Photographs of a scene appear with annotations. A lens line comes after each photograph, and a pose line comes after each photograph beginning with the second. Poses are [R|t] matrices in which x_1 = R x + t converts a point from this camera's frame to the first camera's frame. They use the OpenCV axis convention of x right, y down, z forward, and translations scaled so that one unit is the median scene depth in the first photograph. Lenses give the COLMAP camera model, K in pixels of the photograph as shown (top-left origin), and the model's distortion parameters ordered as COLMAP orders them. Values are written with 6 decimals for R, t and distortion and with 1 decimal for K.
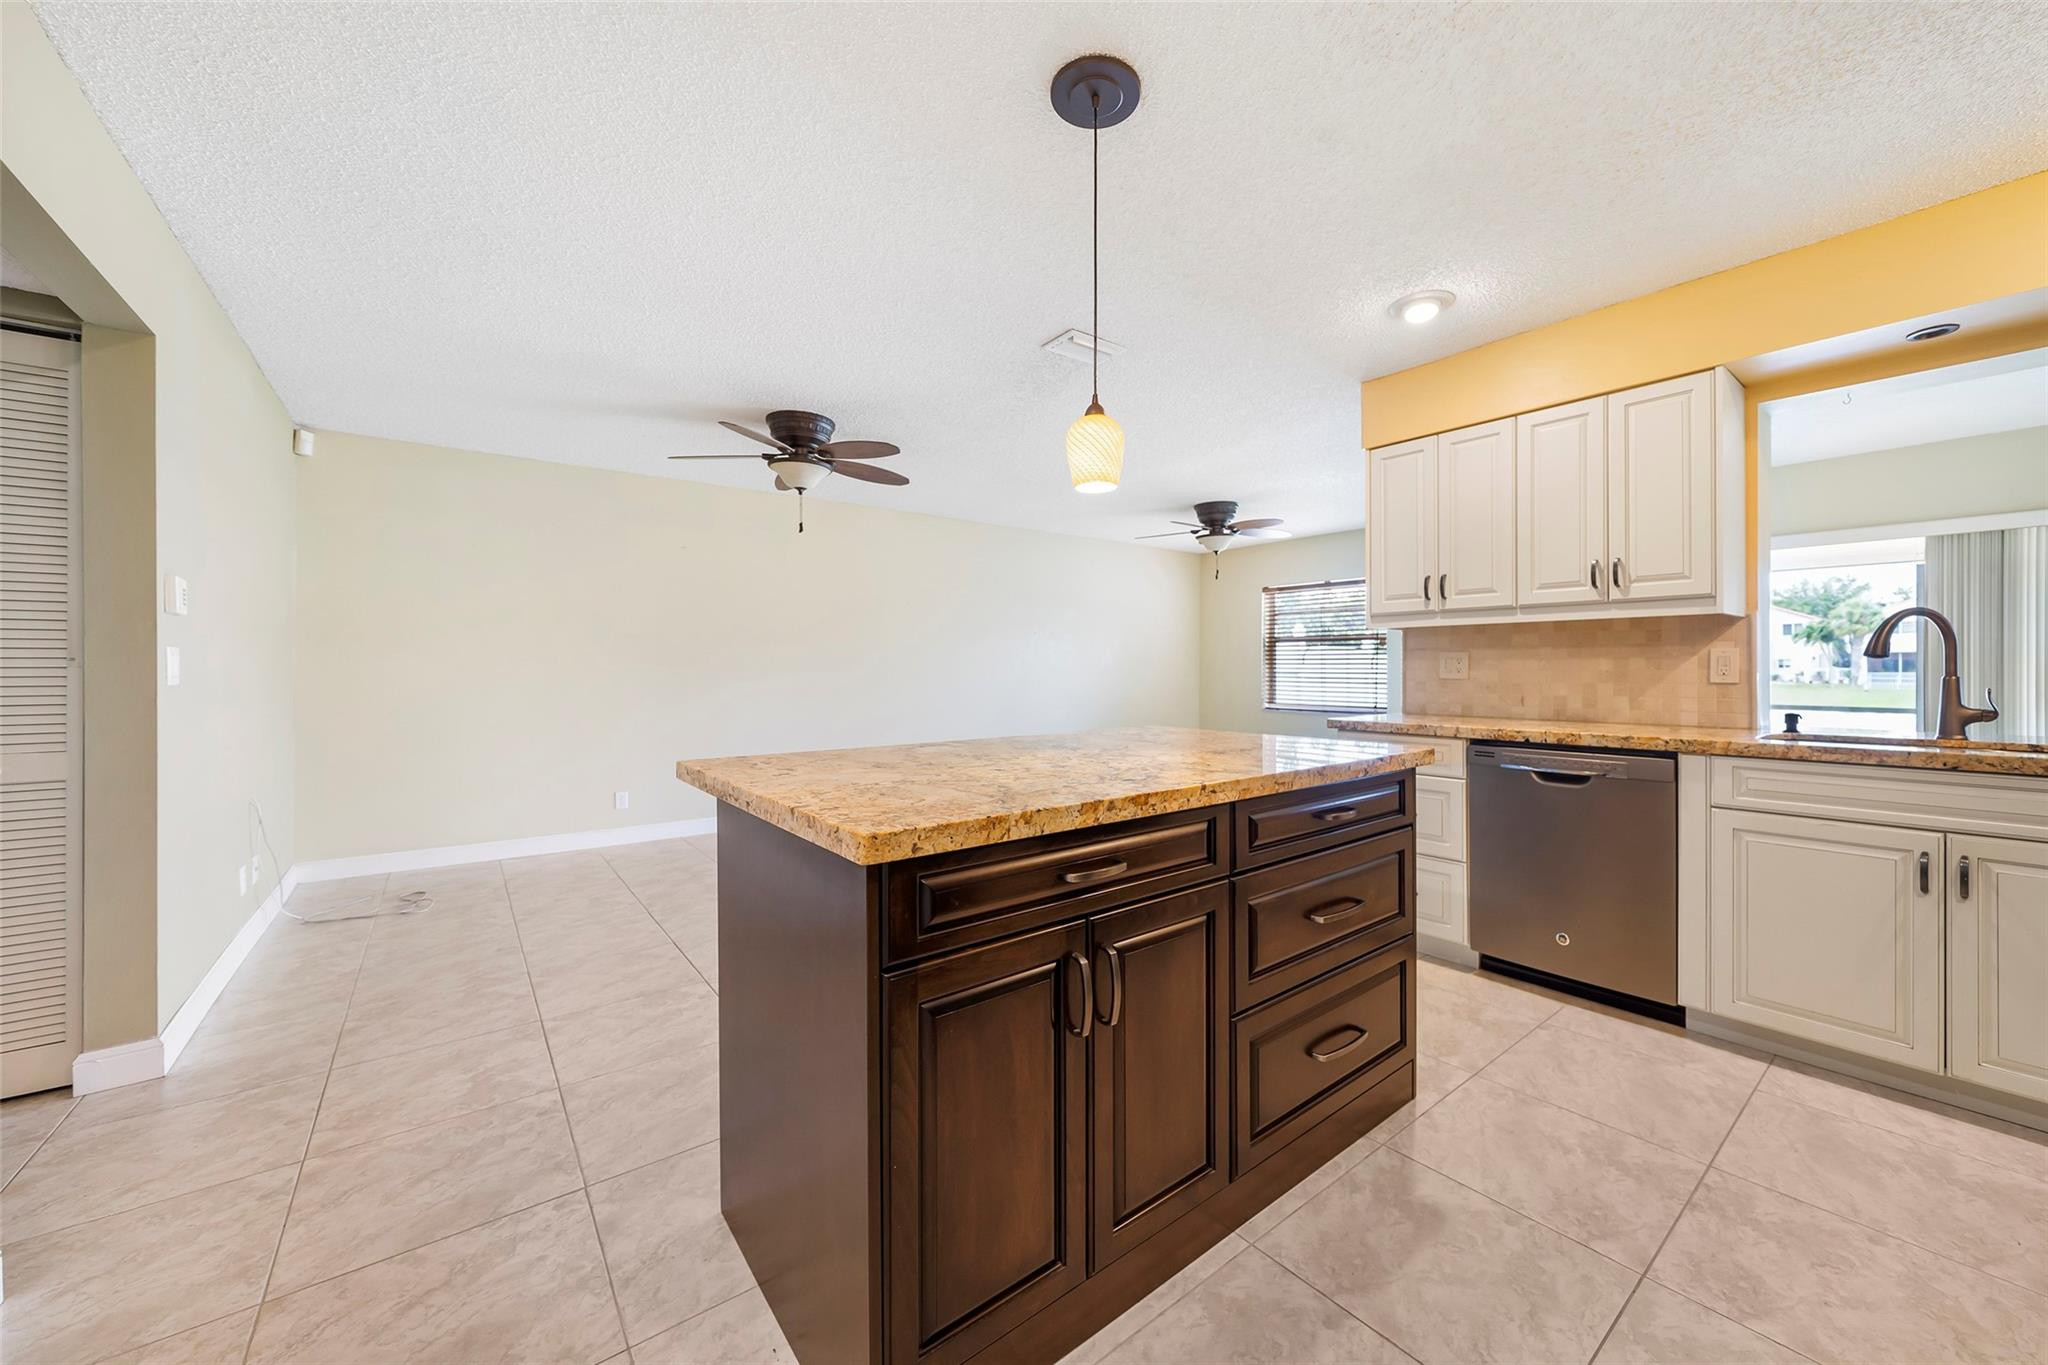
lens RADIAL K [[759.2, 0, 1038.1], [0, 759.2, 671.7], [0, 0, 1]] dist [-0.002000, 0.000391]
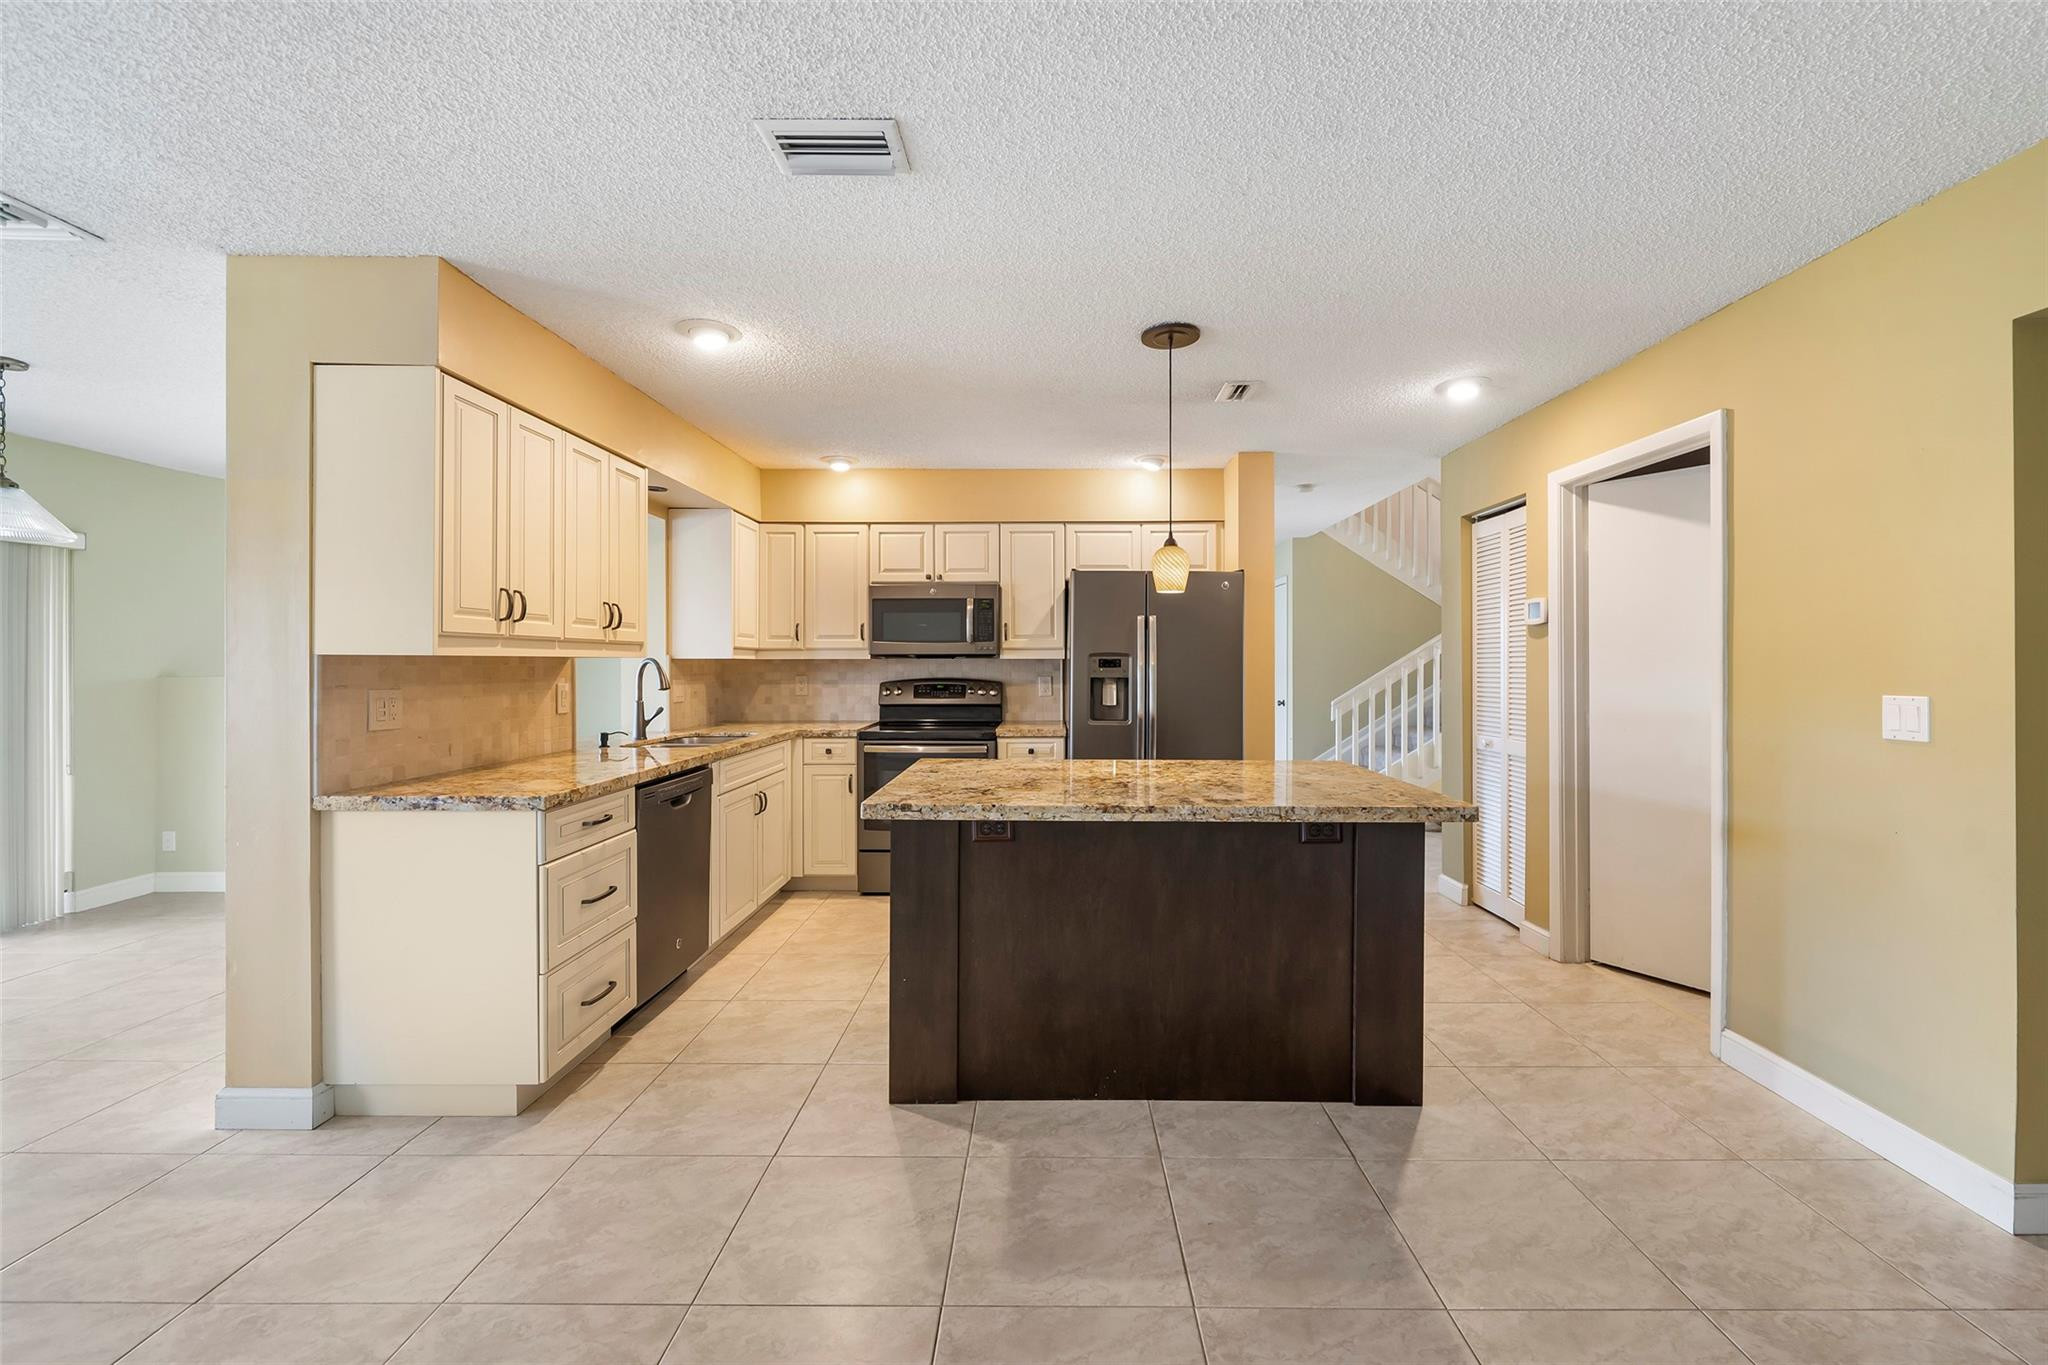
lens RADIAL K [[840.1, 0, 1043.1], [0, 840.1, 663.4], [0, 0, 1]] dist [0.000570, 0.000306]
pose [[-0.782445, 0.001302, 0.622718, -0.456619], [0.003138, 0.999993, 0.001852, -0.058426], [-0.622711, 0.003404, -0.782444, 1.444052]]
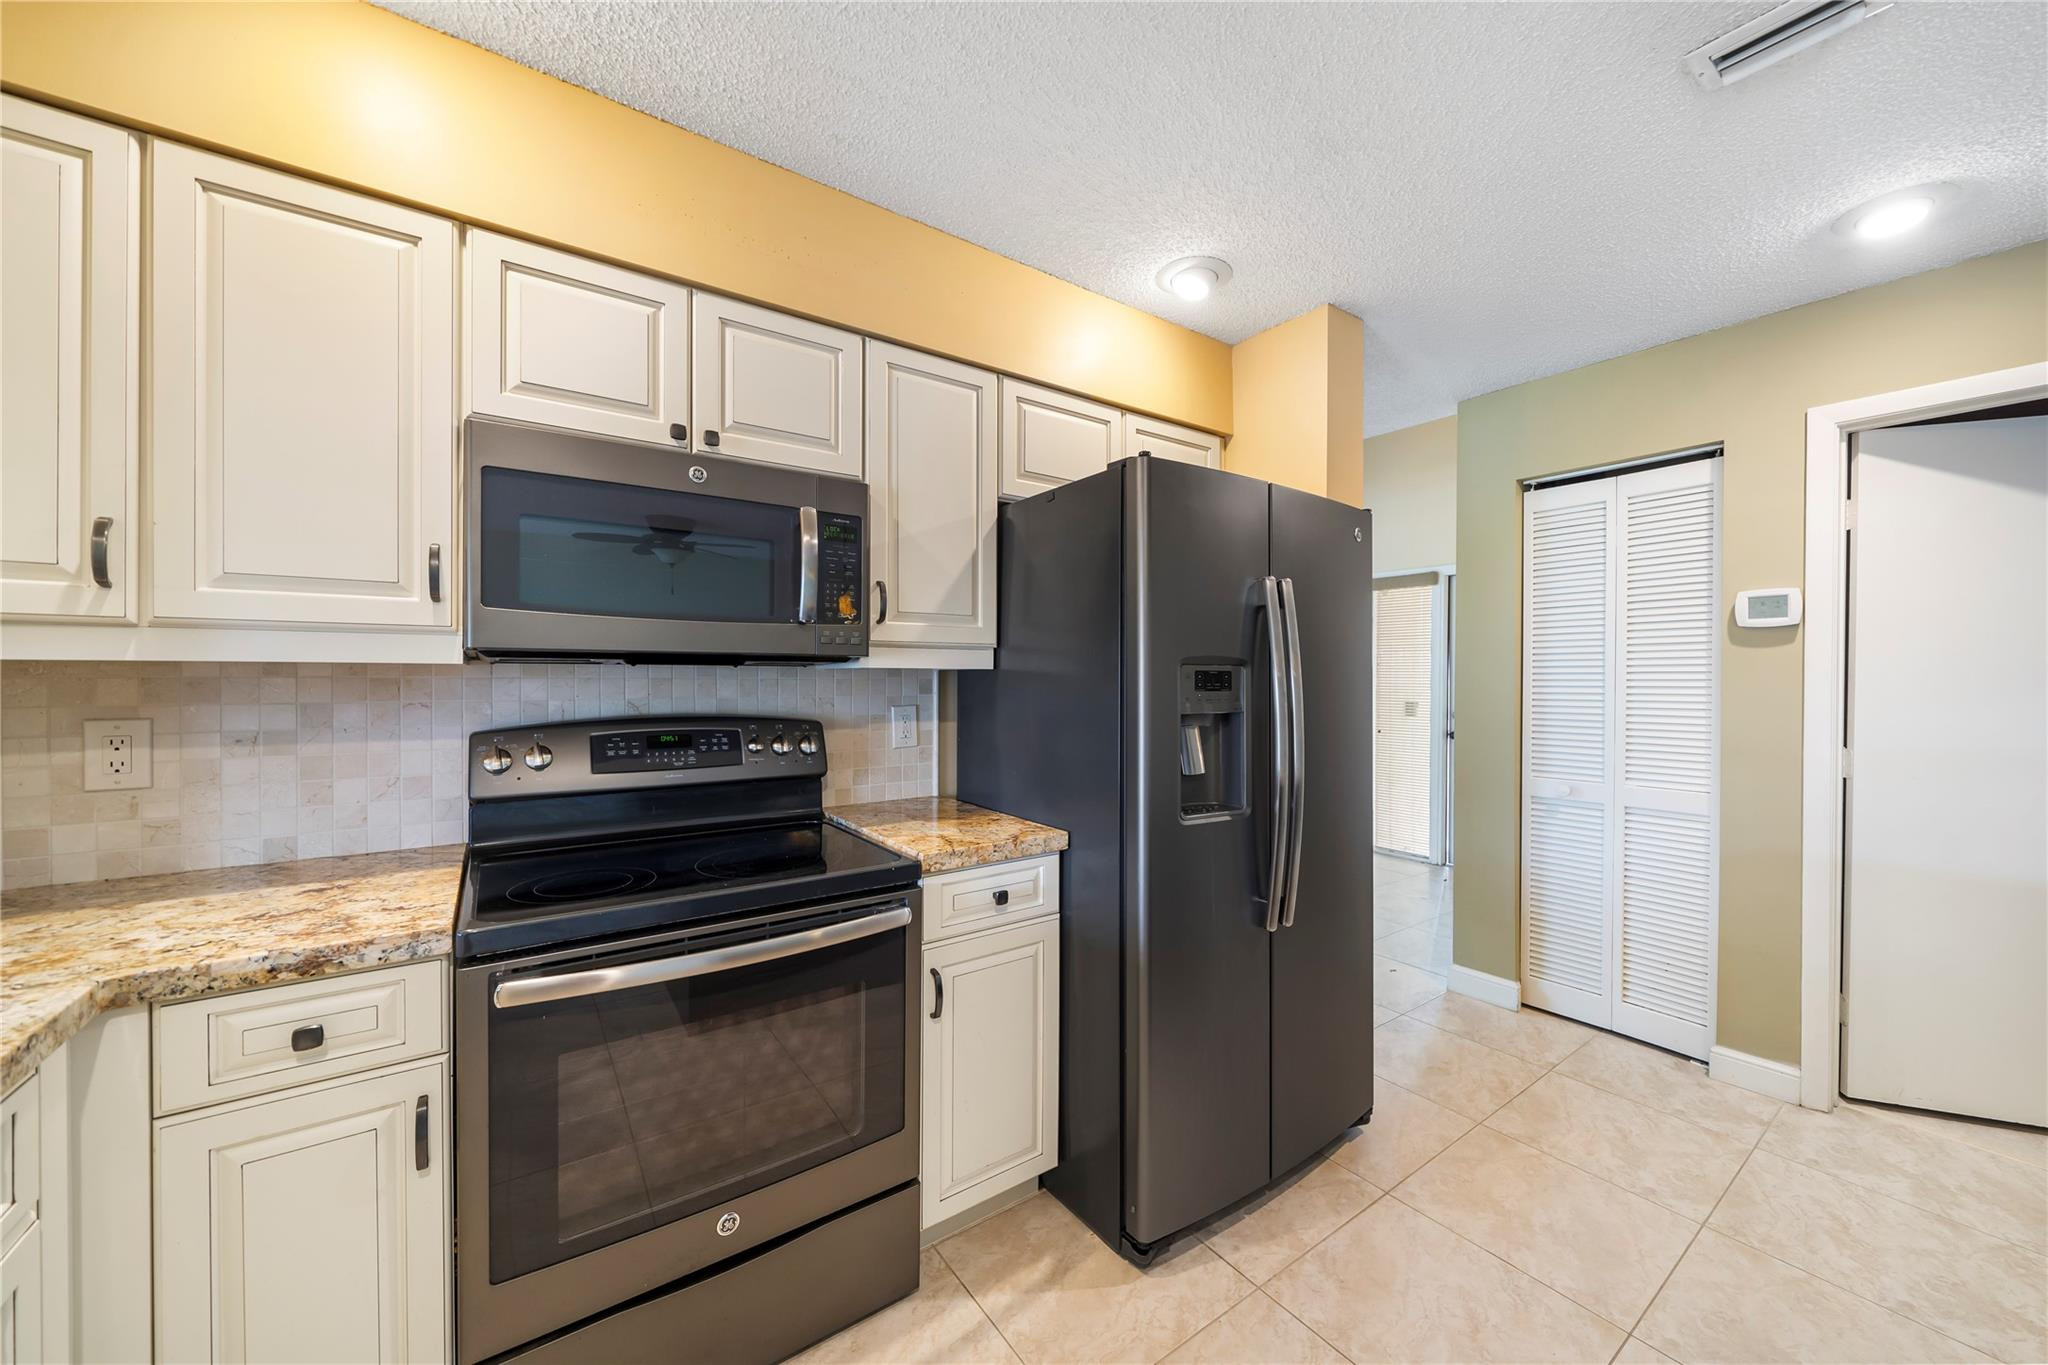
lens RADIAL K [[746.0, 0, 1035.6], [0, 746.0, 678.8], [0, 0, 1]] dist [-0.005848, -0.000185]
pose [[-0.999472, -0.003985, 0.032257, 0.499689], [-0.003748, 0.999965, 0.007427, -0.060670], [-0.032285, 0.007302, -0.999452, 0.787114]]
